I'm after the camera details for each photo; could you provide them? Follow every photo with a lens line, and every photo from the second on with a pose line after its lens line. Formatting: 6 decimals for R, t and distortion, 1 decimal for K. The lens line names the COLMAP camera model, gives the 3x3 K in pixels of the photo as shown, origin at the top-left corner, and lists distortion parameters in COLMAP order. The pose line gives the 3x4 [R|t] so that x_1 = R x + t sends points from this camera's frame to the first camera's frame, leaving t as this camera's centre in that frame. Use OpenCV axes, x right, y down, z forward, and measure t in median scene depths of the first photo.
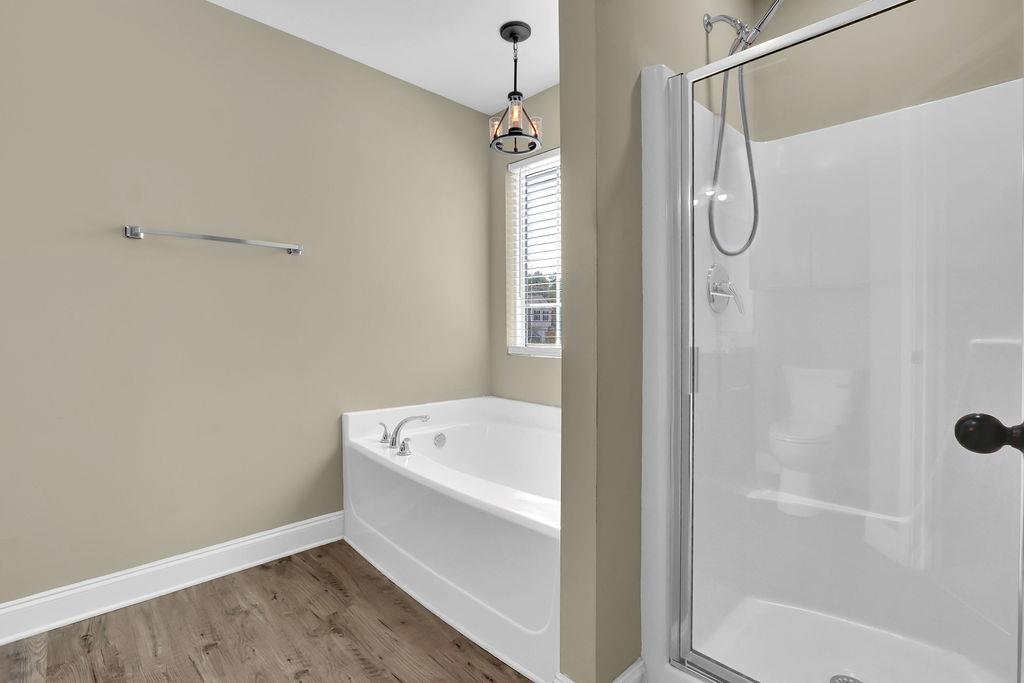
lens RADIAL K [[481.3, 0, 509.0], [0, 481.3, 331.4], [0, 0, 1]] dist [-0.021028, 0.000038]
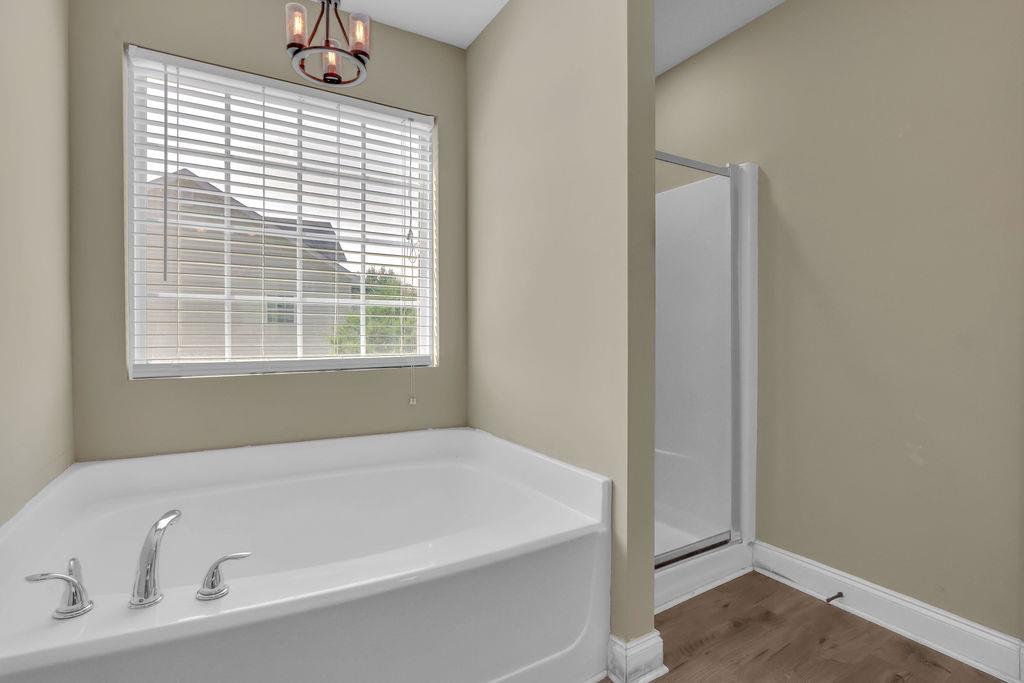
lens RADIAL K [[501.3, 0, 510.9], [0, 501.3, 337.3], [0, 0, 1]] dist [-0.001424, -0.000294]
pose [[0.252628, -0.006471, 0.967542, -0.617182], [0.008543, 0.999954, 0.004457, -0.001695], [-0.967526, 0.007139, 0.252672, 0.562496]]
